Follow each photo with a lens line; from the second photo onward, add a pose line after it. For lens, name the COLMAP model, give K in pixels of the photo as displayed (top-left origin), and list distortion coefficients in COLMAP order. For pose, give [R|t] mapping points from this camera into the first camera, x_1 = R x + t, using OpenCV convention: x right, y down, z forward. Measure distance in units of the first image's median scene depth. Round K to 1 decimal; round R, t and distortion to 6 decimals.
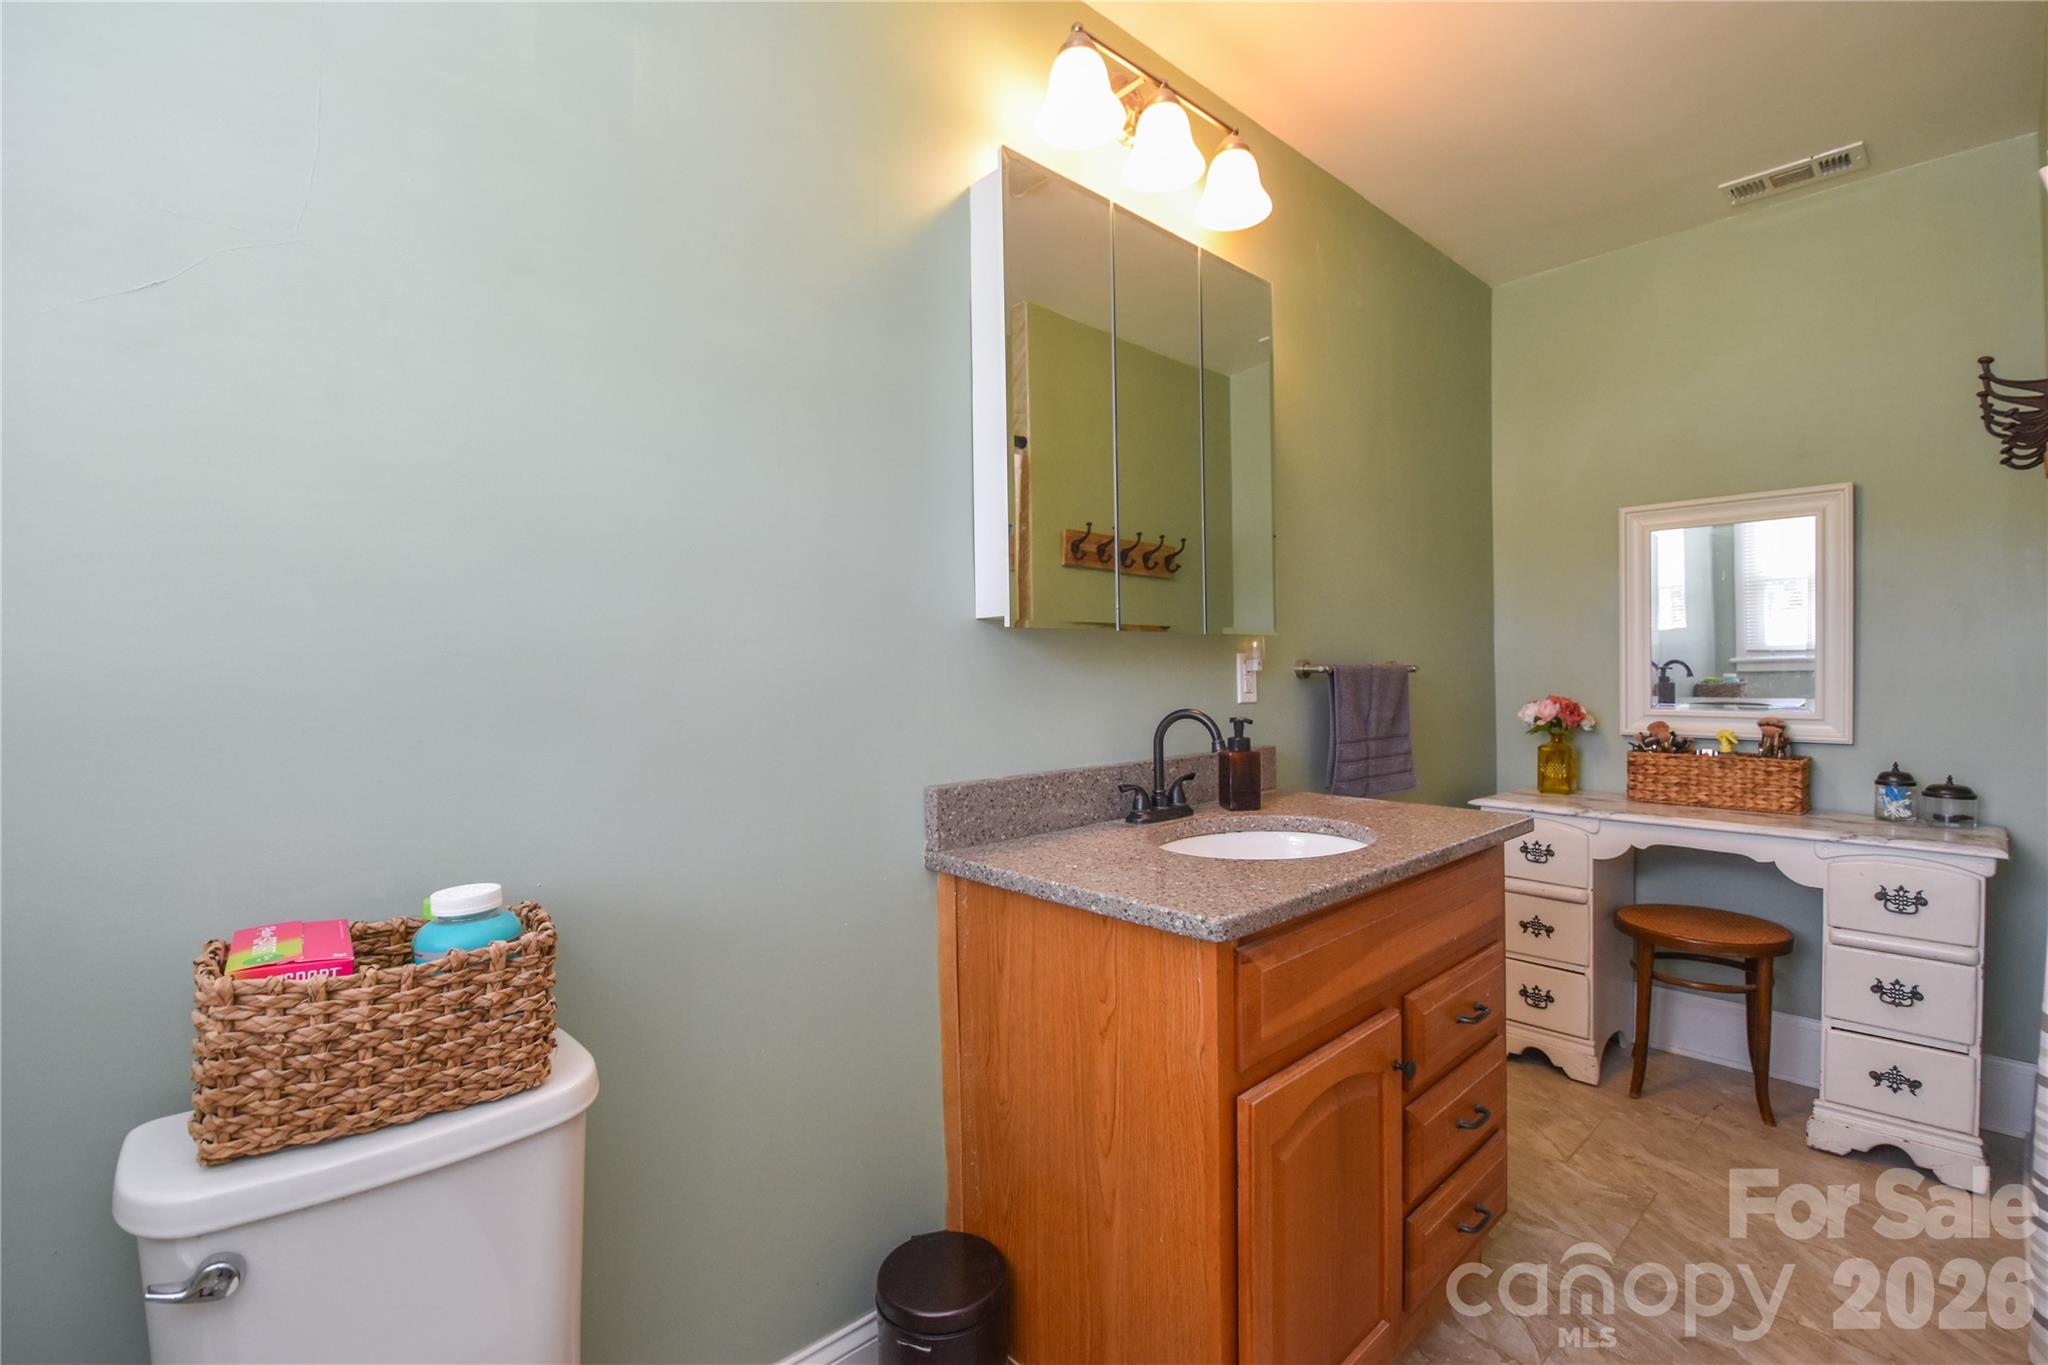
lens RADIAL K [[901.8, 0, 1027.7], [0, 901.8, 683.6], [0, 0, 1]] dist [-0.003011, -0.012595]
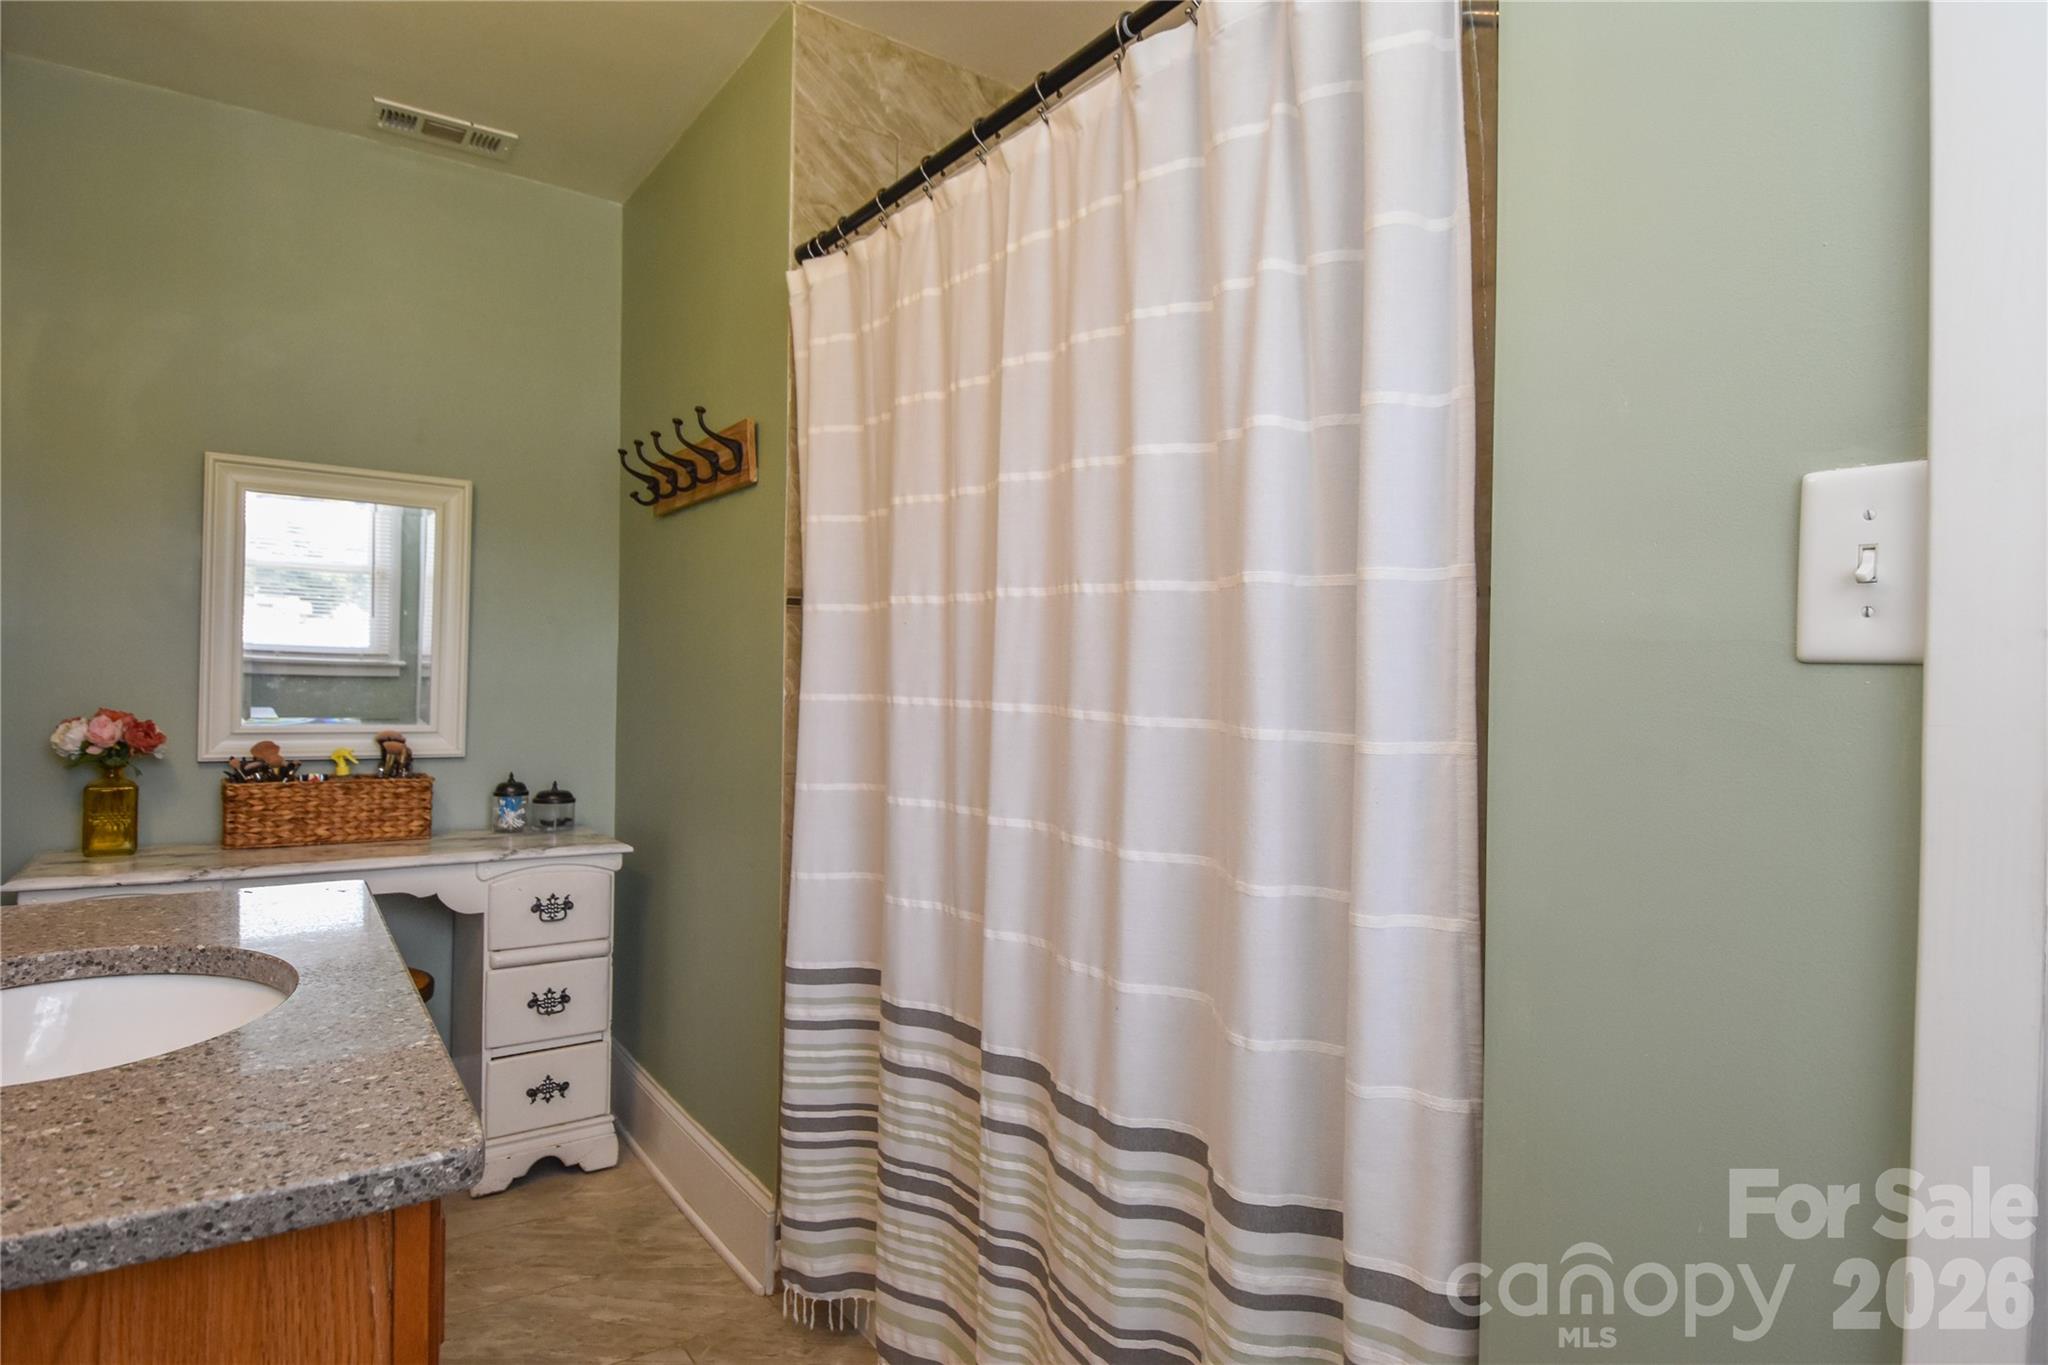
lens RADIAL K [[1114.1, 0, 1026.2], [0, 1114.1, 680.6], [0, 0, 1]] dist [-0.001694, -0.001141]
pose [[0.117039, 0.013723, 0.993033, -0.182769], [-0.006074, 0.999896, -0.013102, -0.001203], [-0.993109, -0.004498, 0.117110, 0.269583]]
